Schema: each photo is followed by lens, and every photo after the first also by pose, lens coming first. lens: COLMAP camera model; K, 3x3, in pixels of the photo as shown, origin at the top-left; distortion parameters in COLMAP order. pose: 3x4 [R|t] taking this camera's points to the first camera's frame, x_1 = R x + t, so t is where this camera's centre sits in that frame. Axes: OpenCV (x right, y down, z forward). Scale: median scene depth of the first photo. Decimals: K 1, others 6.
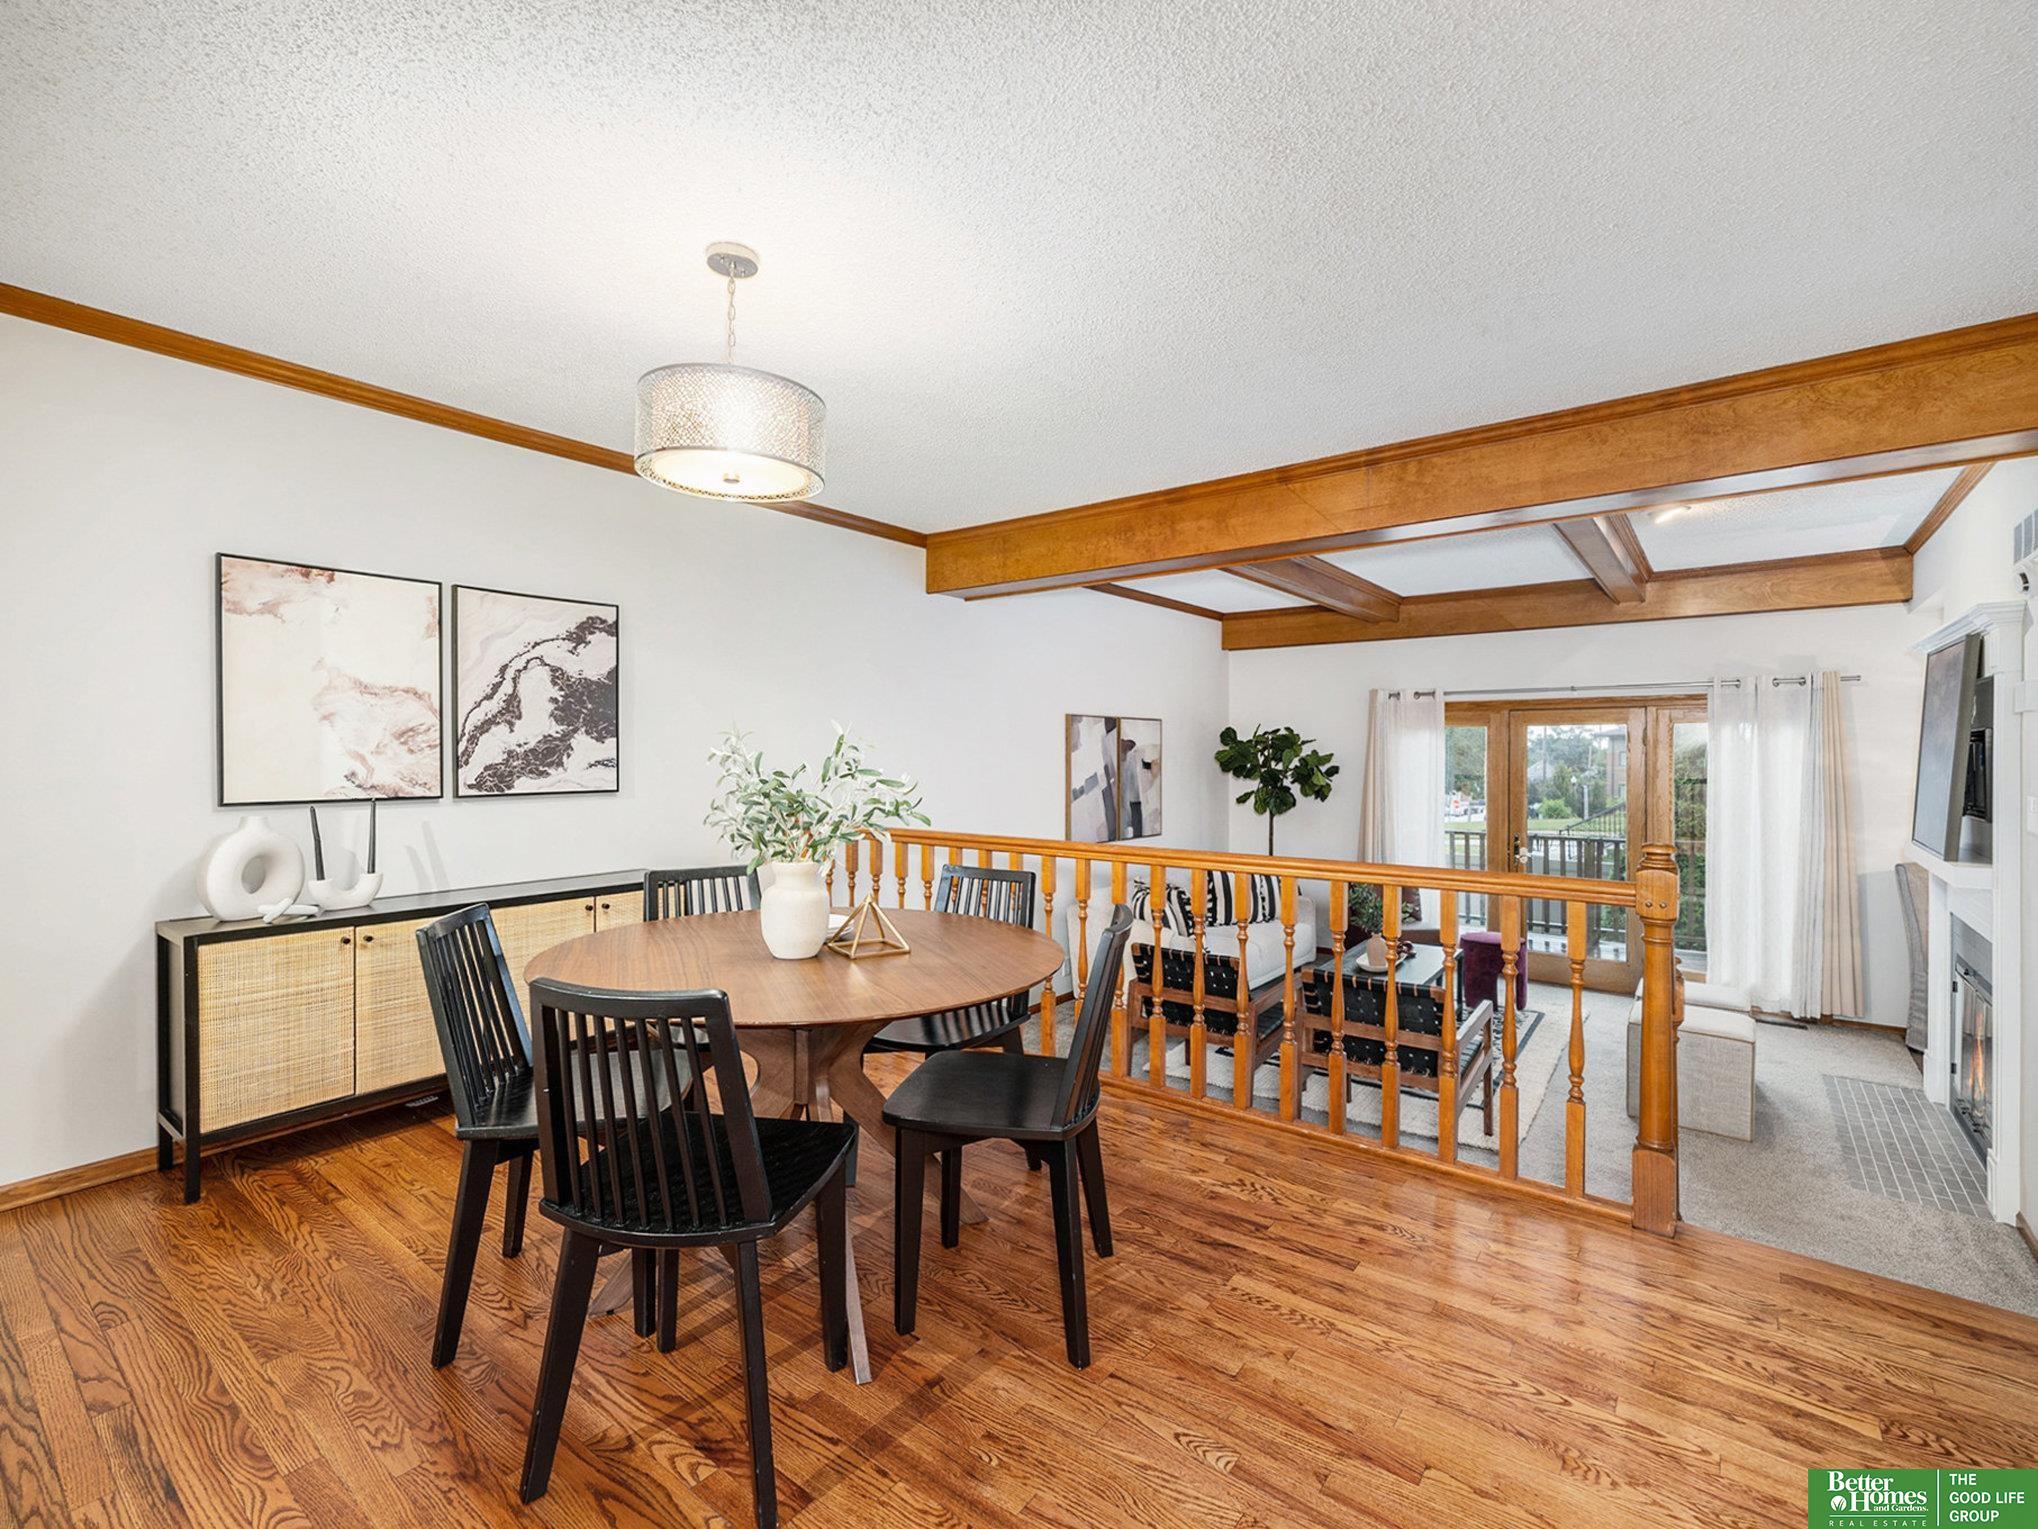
lens RADIAL K [[926.7, 0, 1033.2], [0, 926.7, 751.7], [0, 0, 1]] dist [-0.001795, 0.002624]
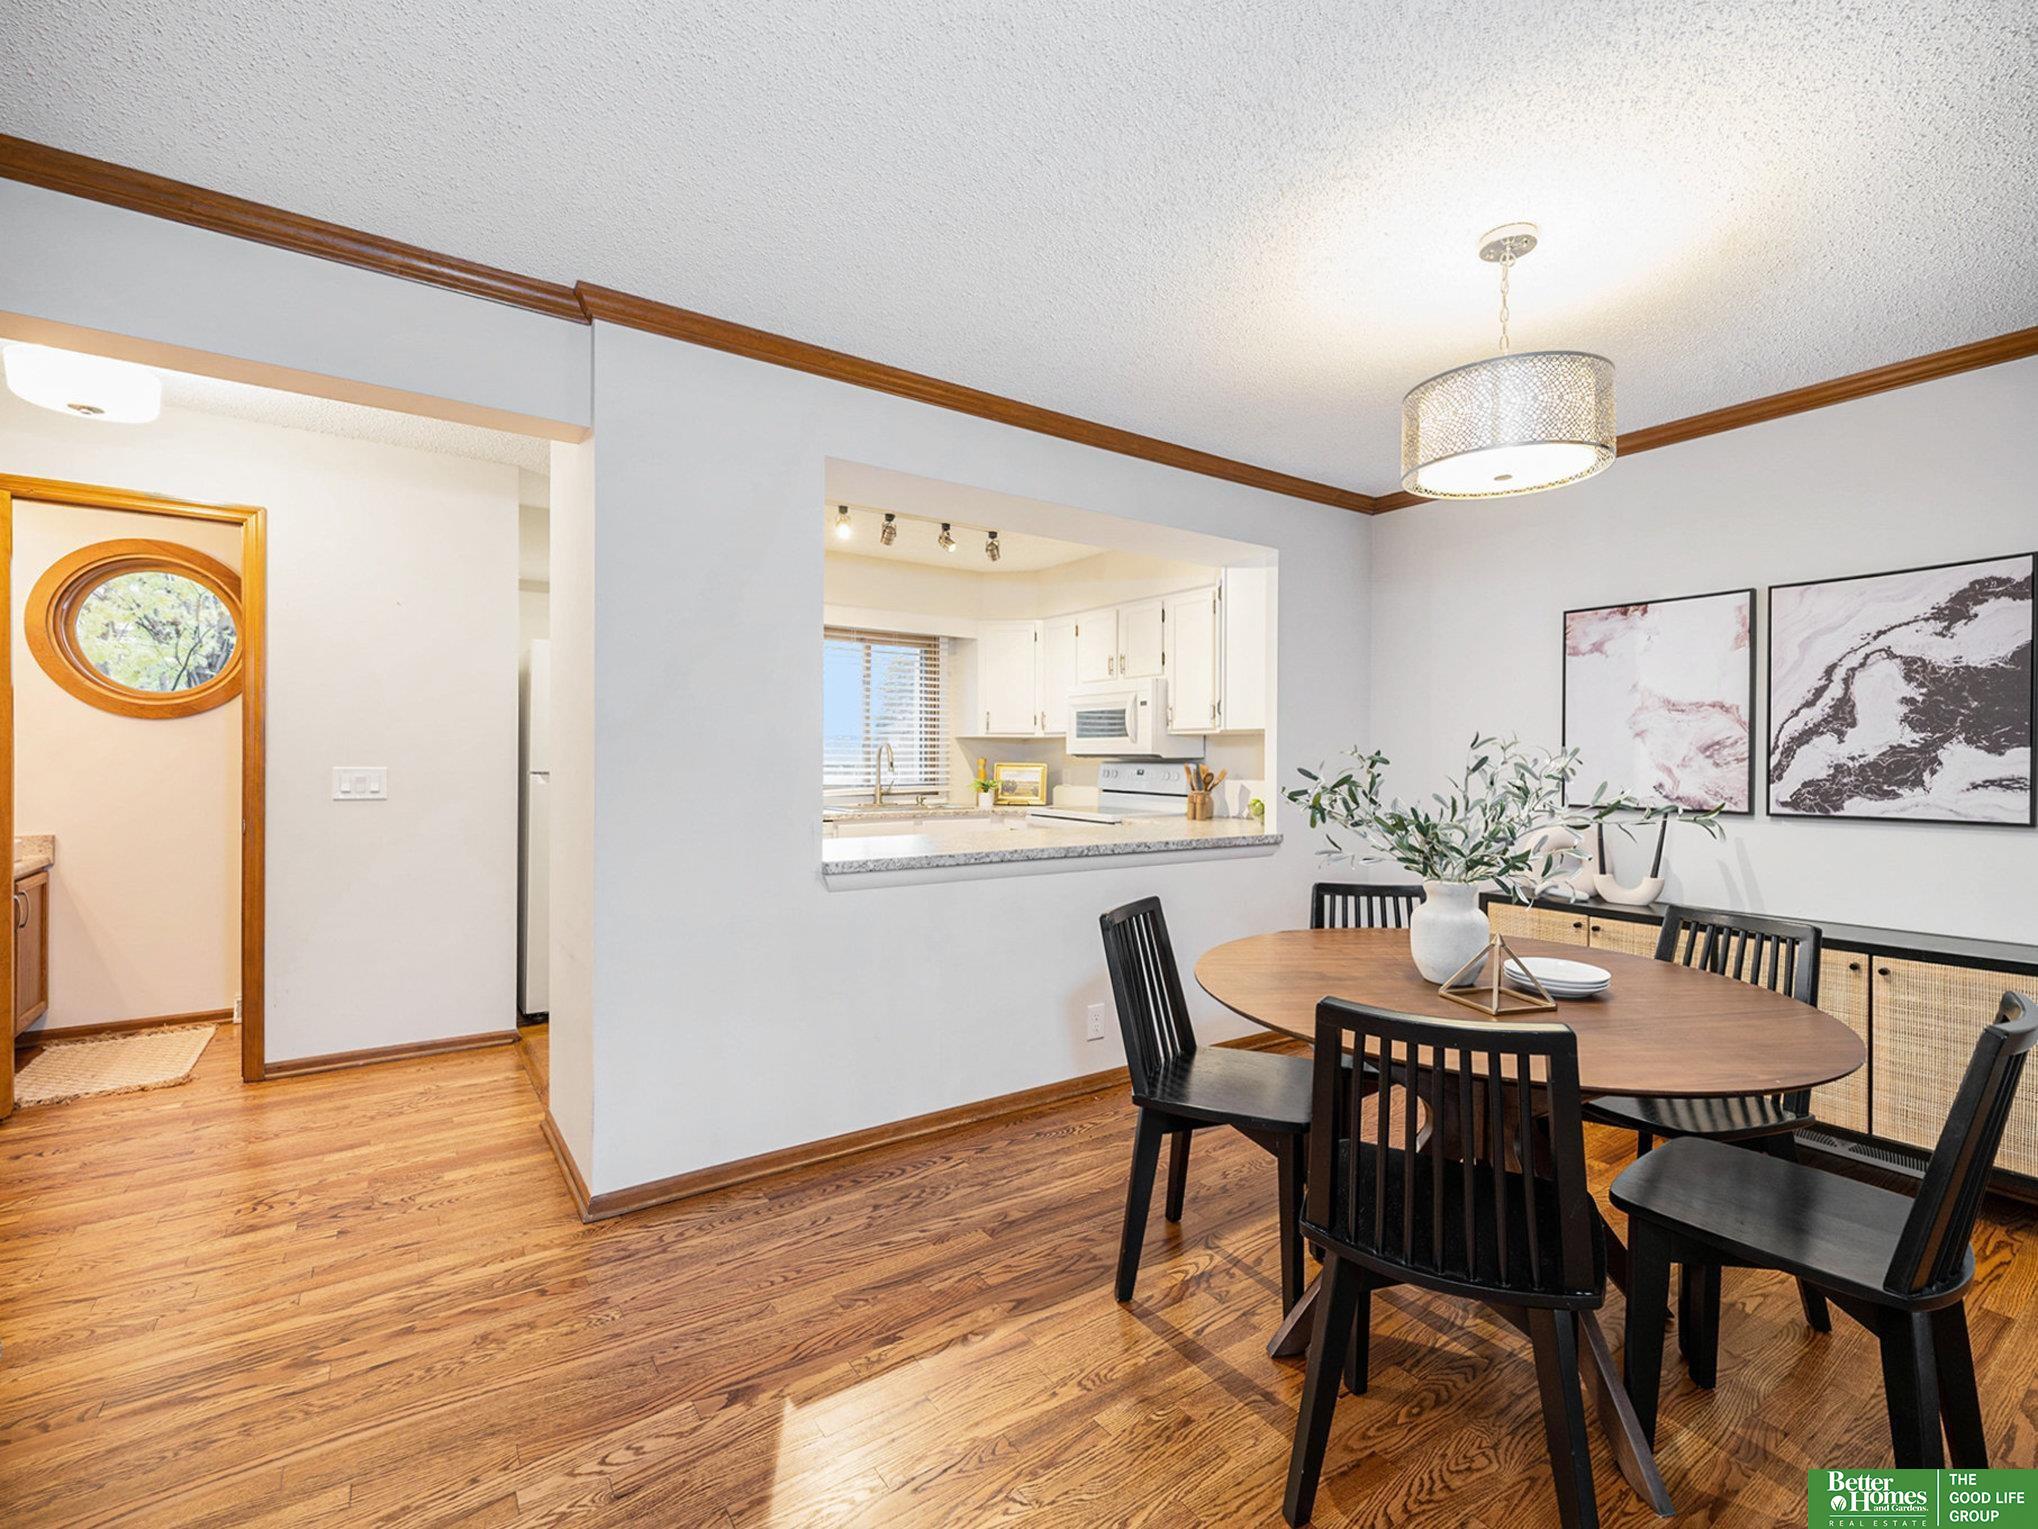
lens RADIAL K [[926.7, 0, 1007.3], [0, 926.7, 764.2], [0, 0, 1]] dist [-0.001795, 0.002624]
pose [[-0.328942, 0.003811, -0.944342, 0.475382], [-0.005552, 0.999967, 0.005969, -0.002491], [0.944334, 0.007206, -0.328910, 0.542524]]
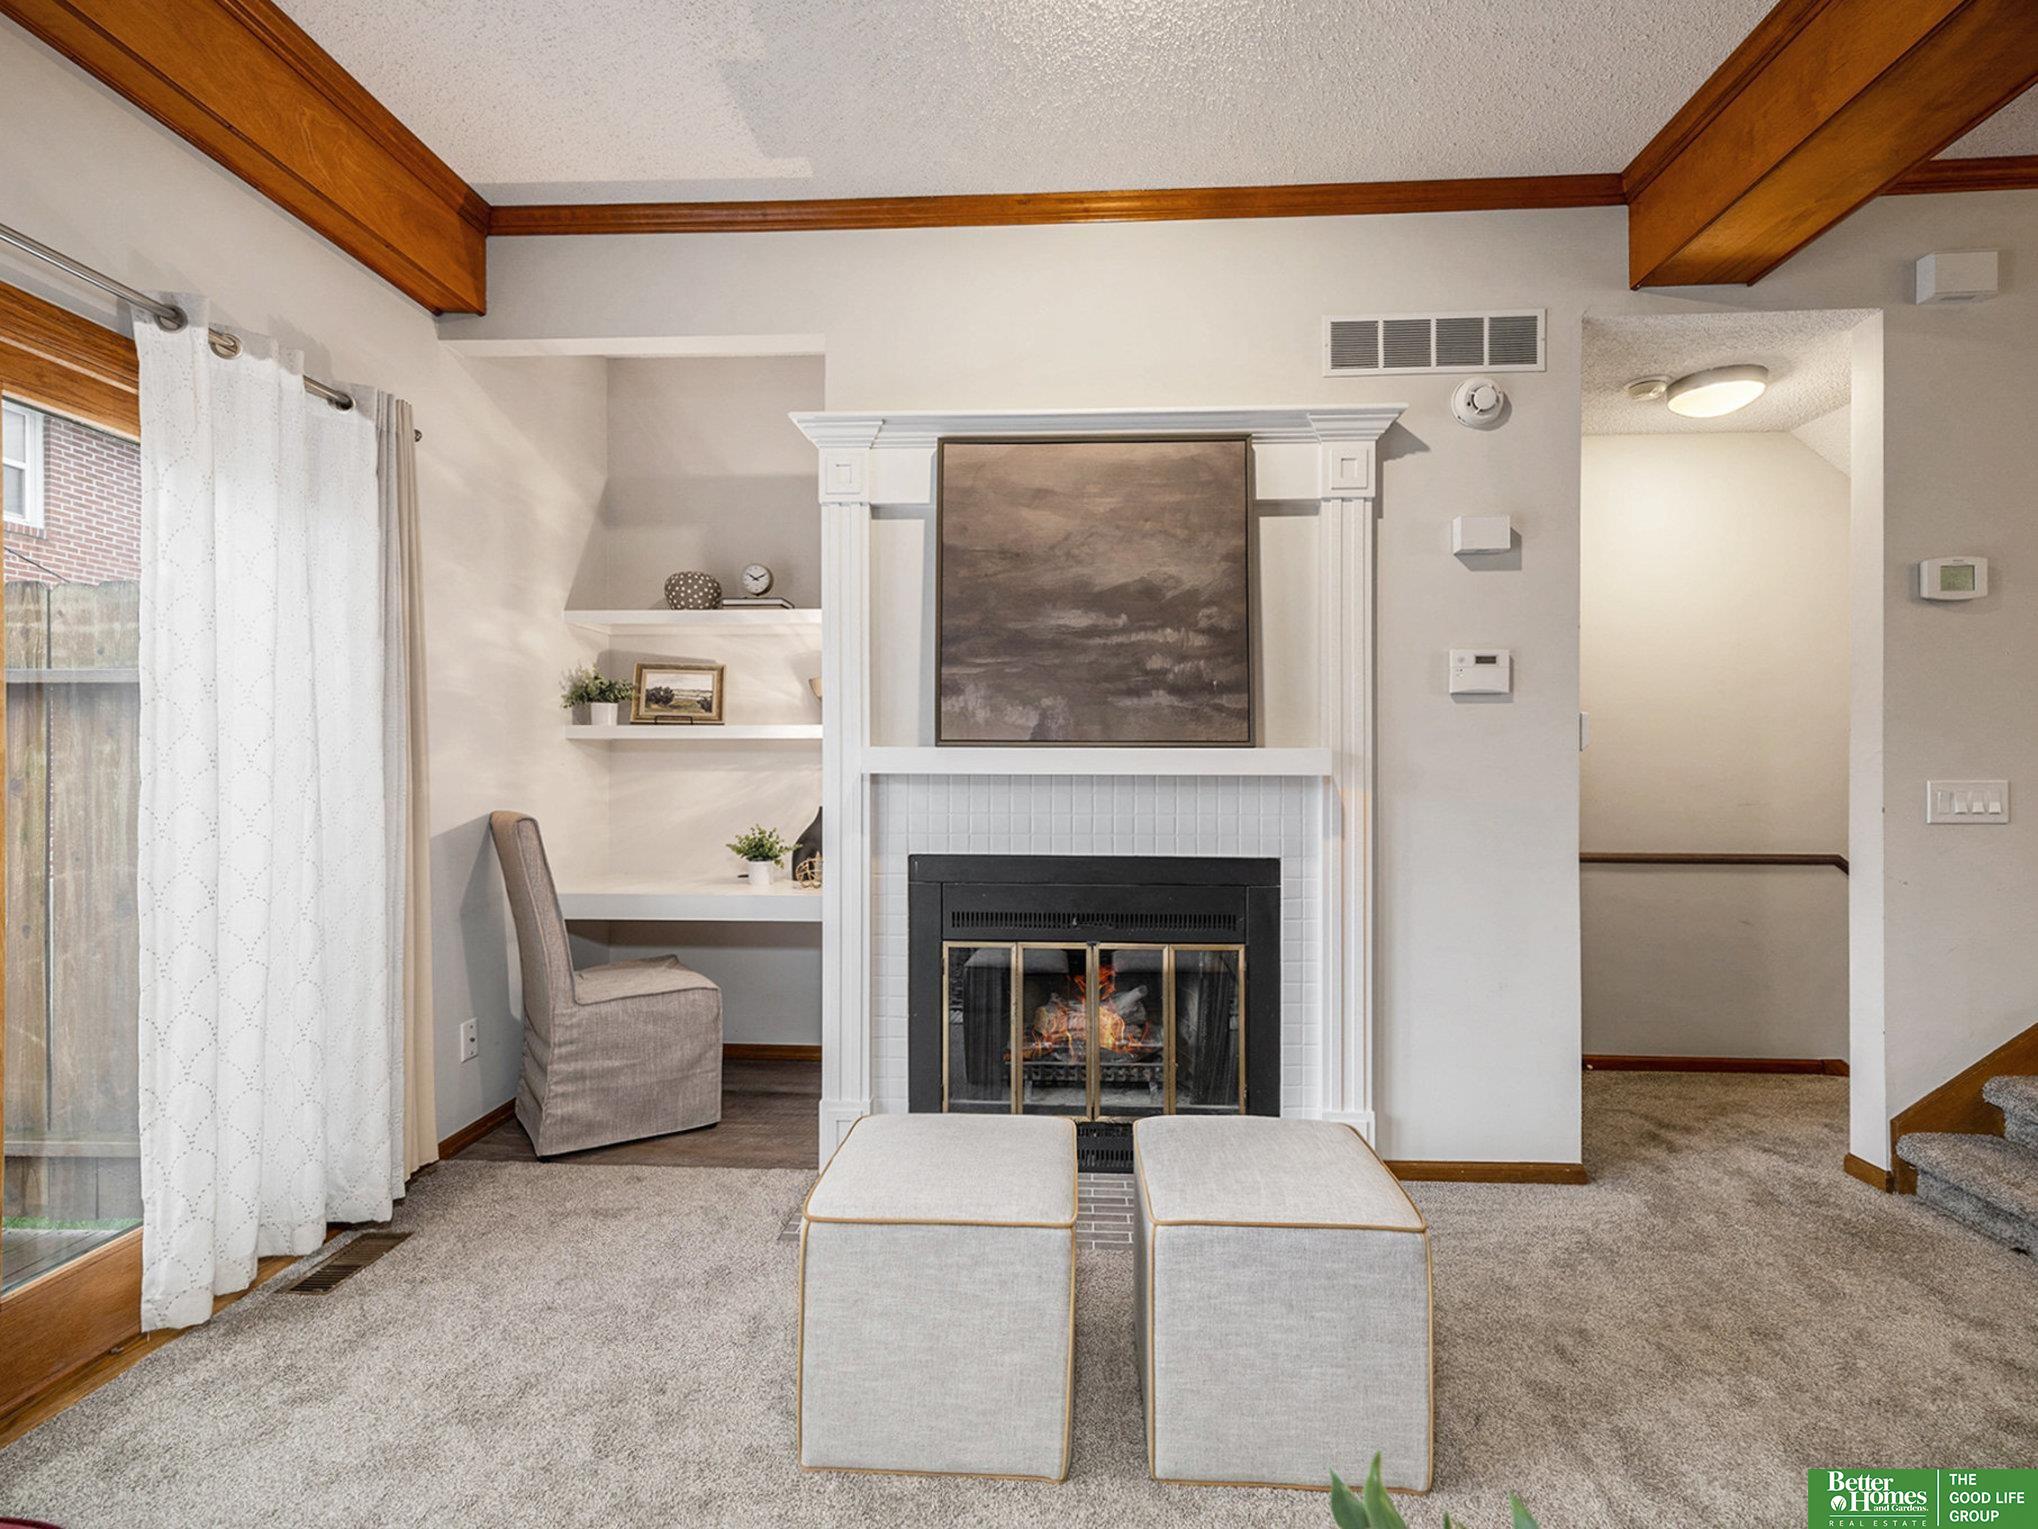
lens RADIAL K [[926.7, 0, 1034.0], [0, 926.7, 770.5], [0, 0, 1]] dist [-0.001795, 0.002624]
pose [[-0.557507, -0.007279, 0.830140, 0.551972], [-0.005788, 0.999971, 0.004881, 0.137791], [-0.830152, -0.002084, -0.557533, 1.666862]]
